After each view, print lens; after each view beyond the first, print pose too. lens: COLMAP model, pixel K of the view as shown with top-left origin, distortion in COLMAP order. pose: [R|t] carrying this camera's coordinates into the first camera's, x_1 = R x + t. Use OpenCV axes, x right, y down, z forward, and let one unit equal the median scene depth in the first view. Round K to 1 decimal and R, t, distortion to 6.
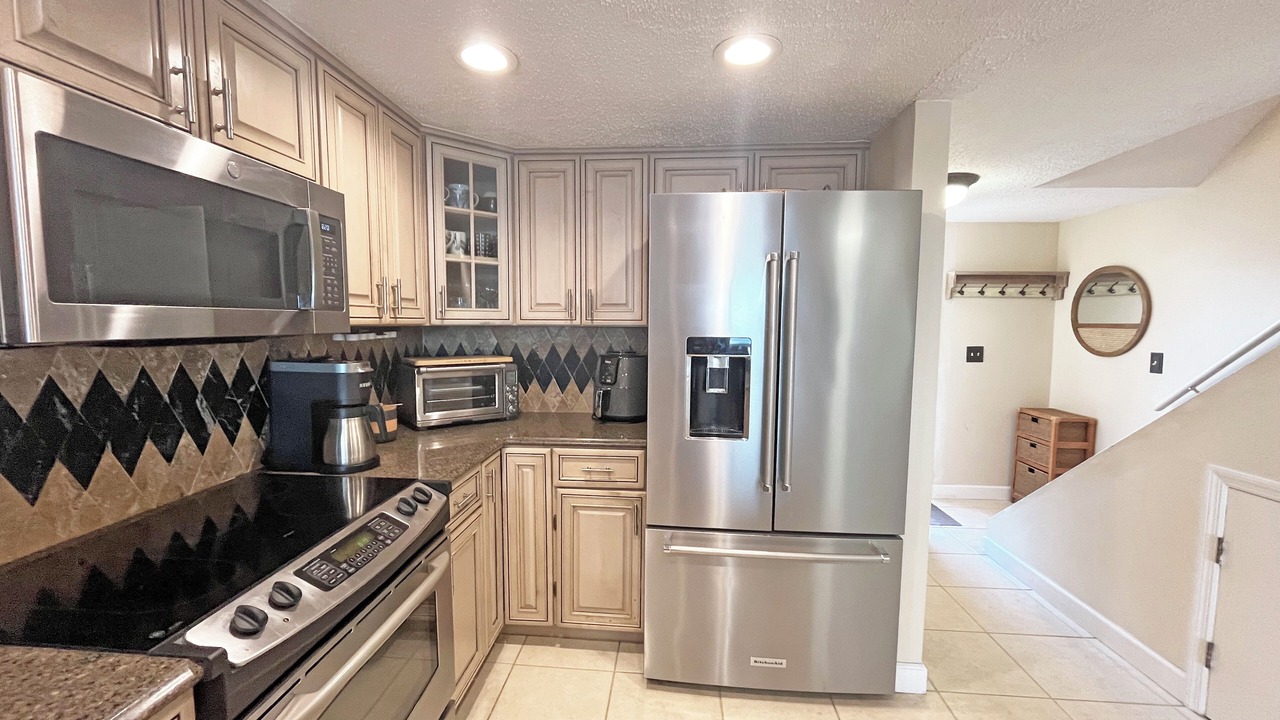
lens RADIAL K [[519.2, 0, 632.9], [0, 519.2, 363.2], [0, 0, 1]] dist [-0.002840, -0.000108]
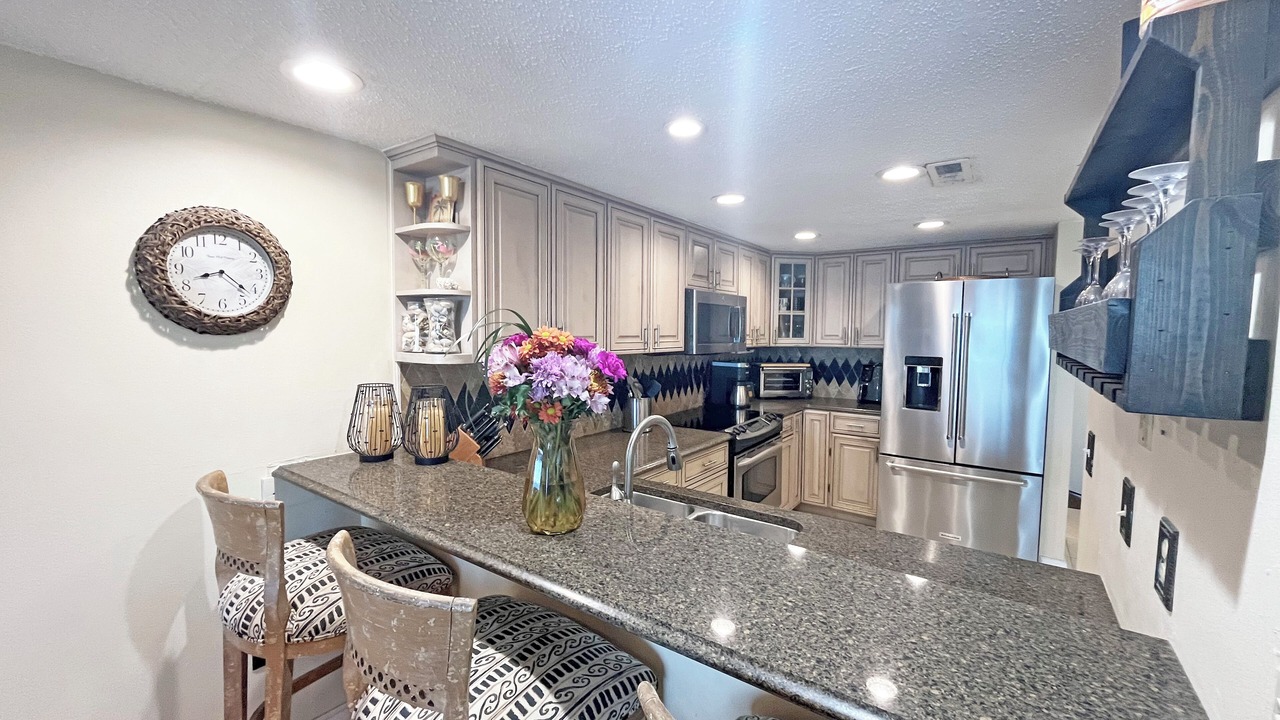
lens RADIAL K [[519.2, 0, 632.9], [0, 519.2, 363.2], [0, 0, 1]] dist [-0.002840, -0.000108]
pose [[0.855431, 0.033827, -0.516811, 0.210748], [-0.043797, 0.999015, -0.007104, 0.030936], [0.516061, 0.028711, 0.856070, -1.049443]]
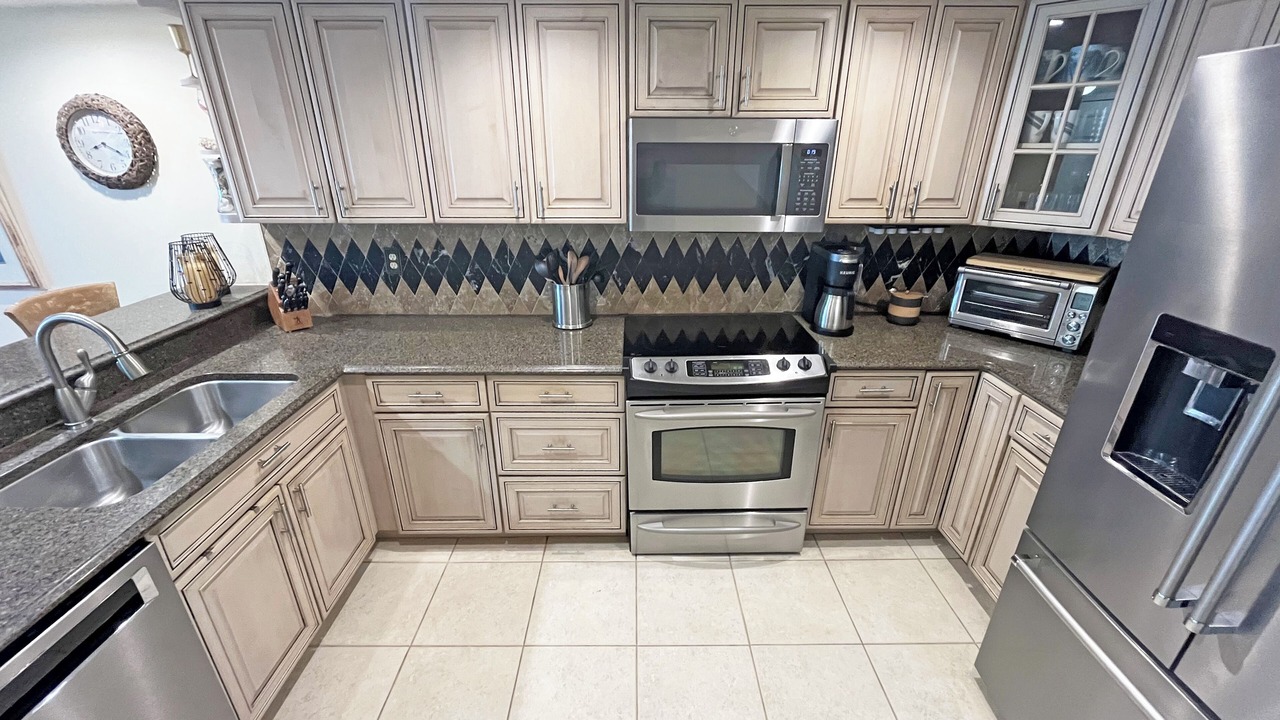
lens RADIAL K [[519.2, 0, 632.9], [0, 519.2, 363.2], [0, 0, 1]] dist [-0.002840, -0.000108]
pose [[0.085152, 0.382354, -0.920084, 0.560955], [-0.080848, 0.923045, 0.376102, -0.153284], [0.993082, 0.042361, 0.109511, 0.281652]]
